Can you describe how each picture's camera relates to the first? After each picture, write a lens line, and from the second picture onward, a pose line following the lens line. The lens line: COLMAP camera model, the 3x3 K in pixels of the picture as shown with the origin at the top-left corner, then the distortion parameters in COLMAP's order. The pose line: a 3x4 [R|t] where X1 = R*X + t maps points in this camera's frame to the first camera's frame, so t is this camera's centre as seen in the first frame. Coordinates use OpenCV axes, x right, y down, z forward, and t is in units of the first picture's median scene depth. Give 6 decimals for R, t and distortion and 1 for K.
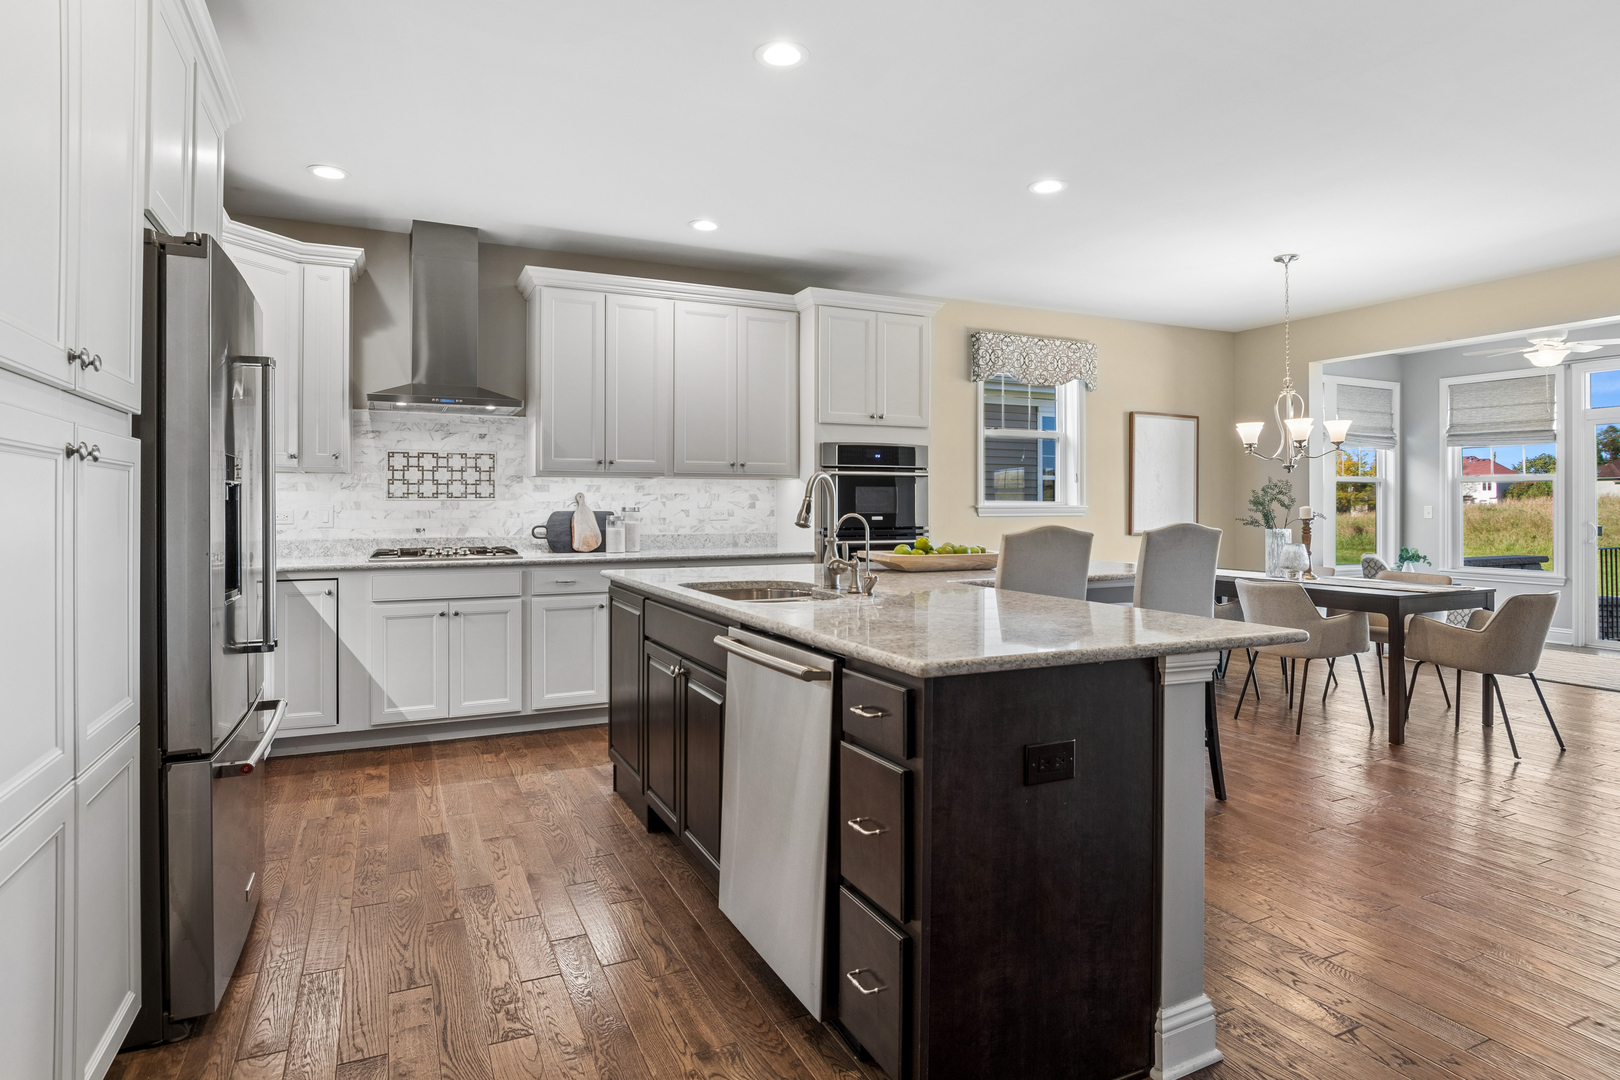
lens RADIAL K [[884.8, 0, 818.0], [0, 884.8, 510.7], [0, 0, 1]] dist [-0.000259, -0.011020]
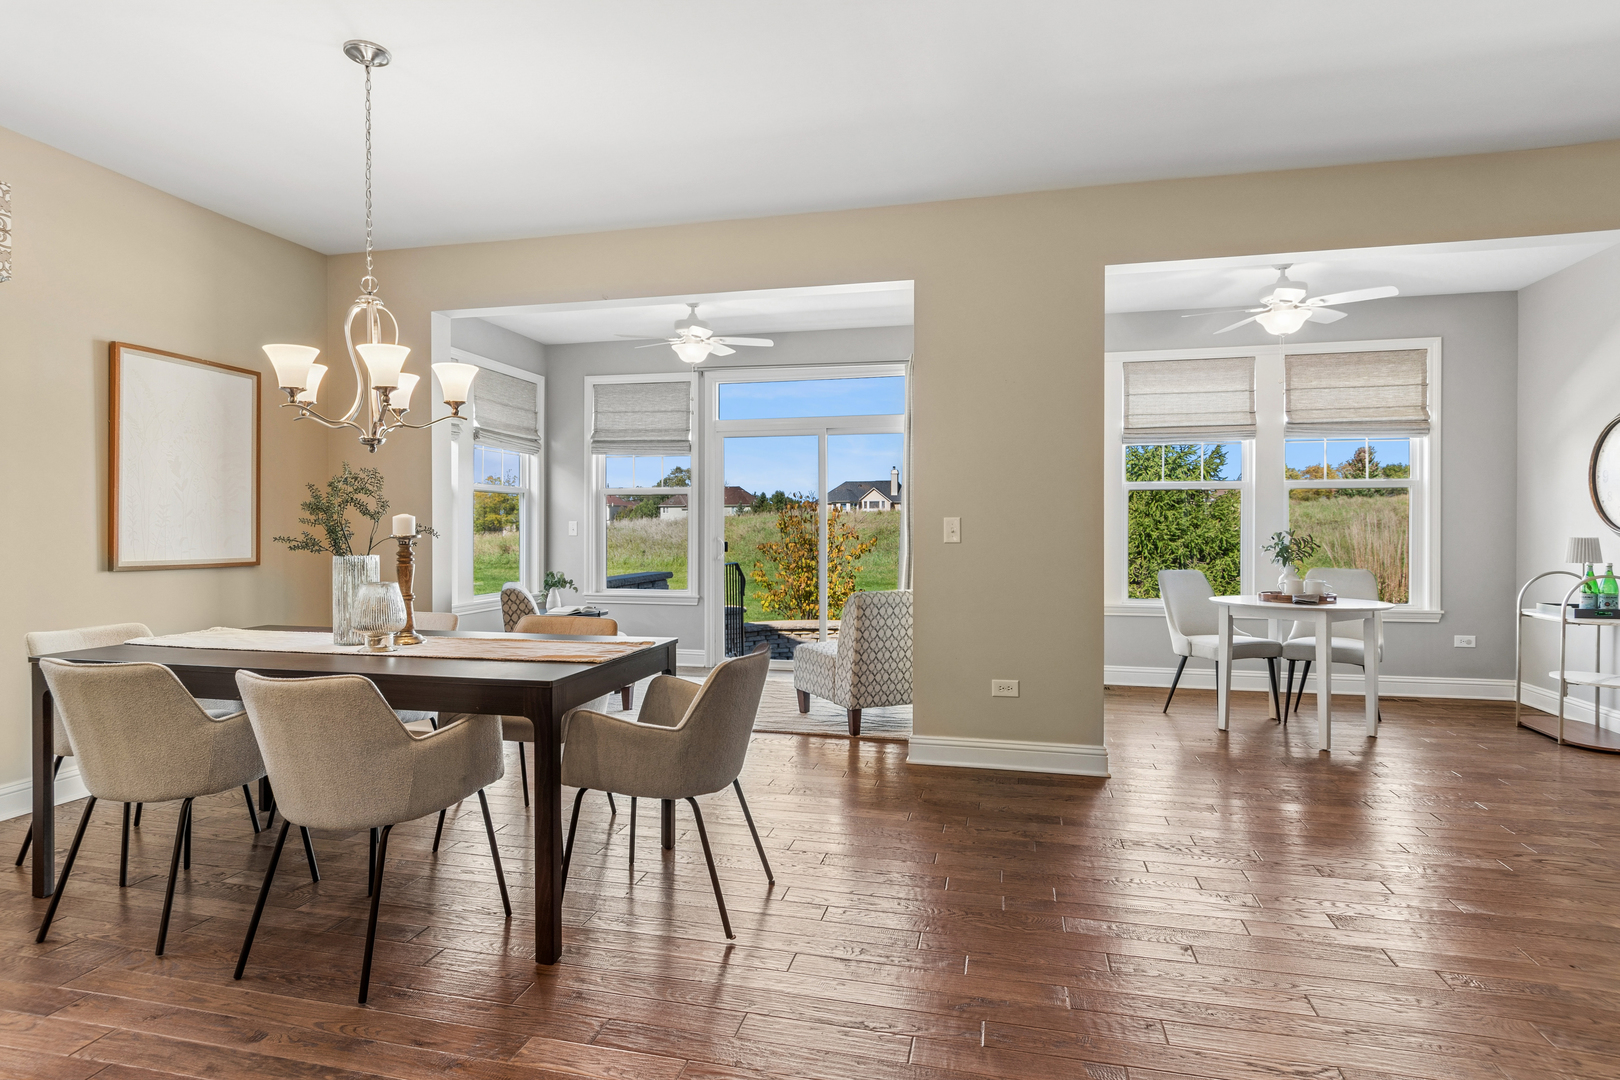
lens RADIAL K [[884.8, 0, 818.0], [0, 884.8, 510.7], [0, 0, 1]] dist [-0.000259, -0.011020]
pose [[0.631738, 0.012484, 0.775081, 0.263582], [0.005581, 0.999771, -0.020652, 0.005434], [-0.775162, 0.017373, 0.631524, 0.410641]]
